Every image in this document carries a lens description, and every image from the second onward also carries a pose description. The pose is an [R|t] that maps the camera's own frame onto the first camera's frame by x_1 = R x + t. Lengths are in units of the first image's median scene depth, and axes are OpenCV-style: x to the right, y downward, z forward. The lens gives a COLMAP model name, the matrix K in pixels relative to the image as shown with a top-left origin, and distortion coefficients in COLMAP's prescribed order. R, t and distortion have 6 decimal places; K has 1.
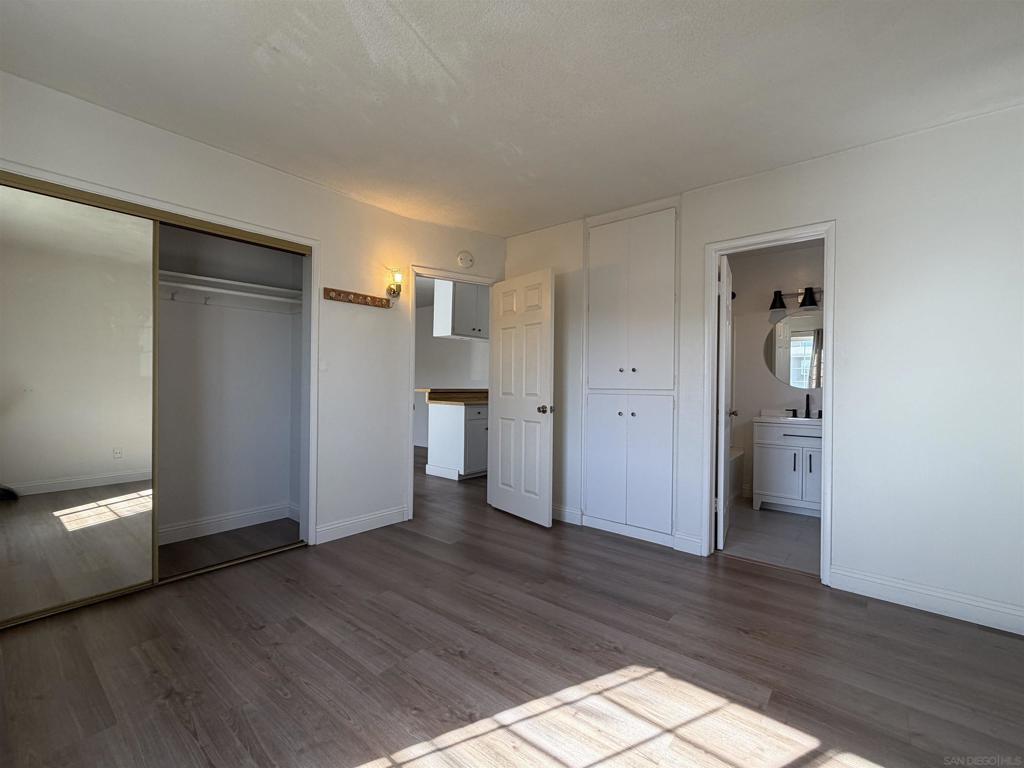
lens RADIAL K [[443.5, 0, 512.0], [0, 443.5, 384.0], [0, 0, 1]] dist [-0.000997, -0.000052]
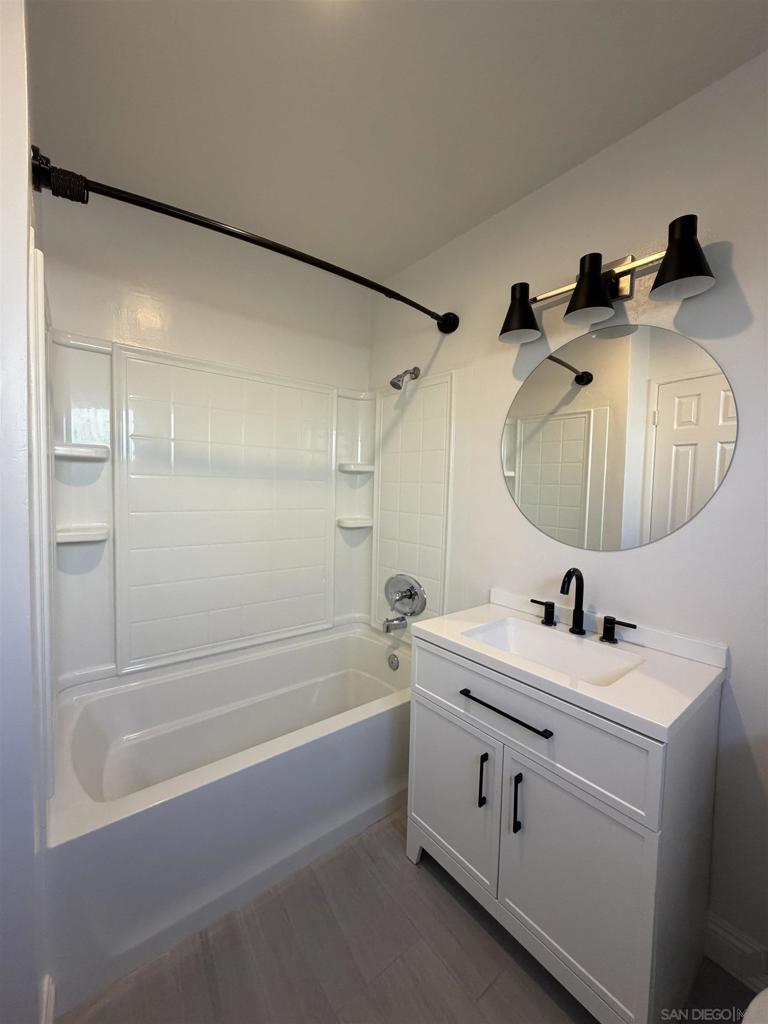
lens RADIAL K [[409.8, 0, 384.3], [0, 409.8, 509.1], [0, 0, 1]] dist [0.000088, -0.000150]
pose [[0.978590, 0.024820, -0.204316, 0.379766], [-0.012787, 0.998116, 0.060008, -0.027470], [0.205421, -0.056111, 0.977064, 0.424226]]
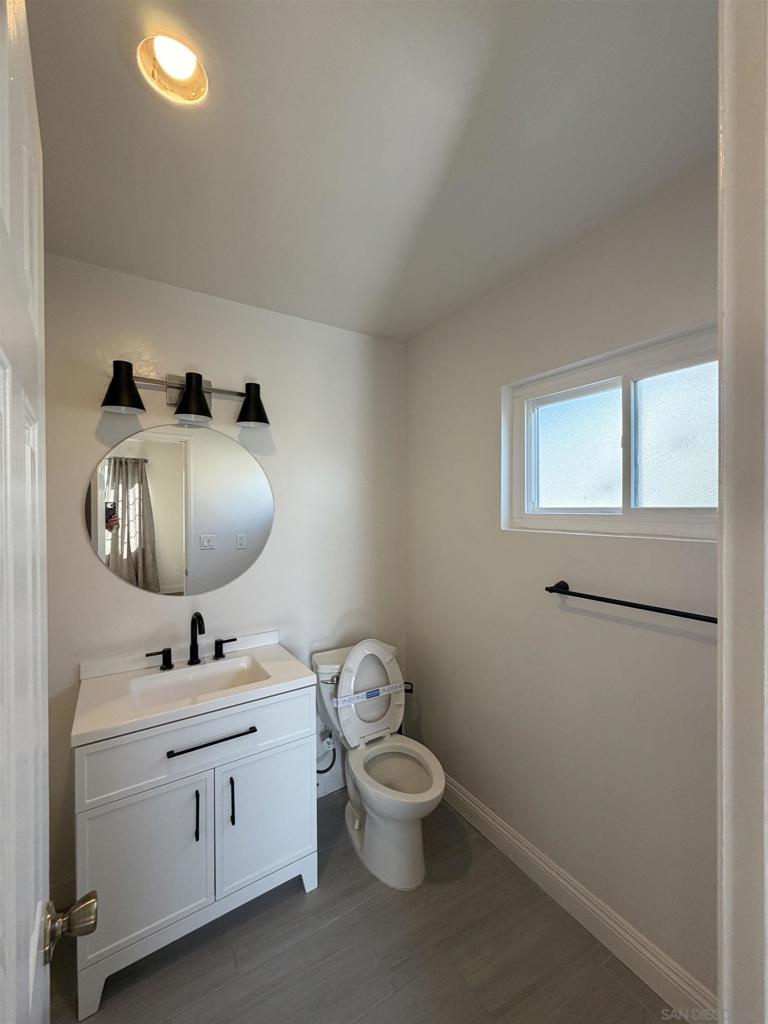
lens RADIAL K [[409.8, 0, 384.3], [0, 409.8, 509.1], [0, 0, 1]] dist [0.000088, -0.000150]
pose [[0.309849, -0.019905, 0.950578, 0.217995], [0.007141, 0.999801, 0.018608, -0.057103], [-0.950759, 0.001023, 0.309929, 0.449752]]
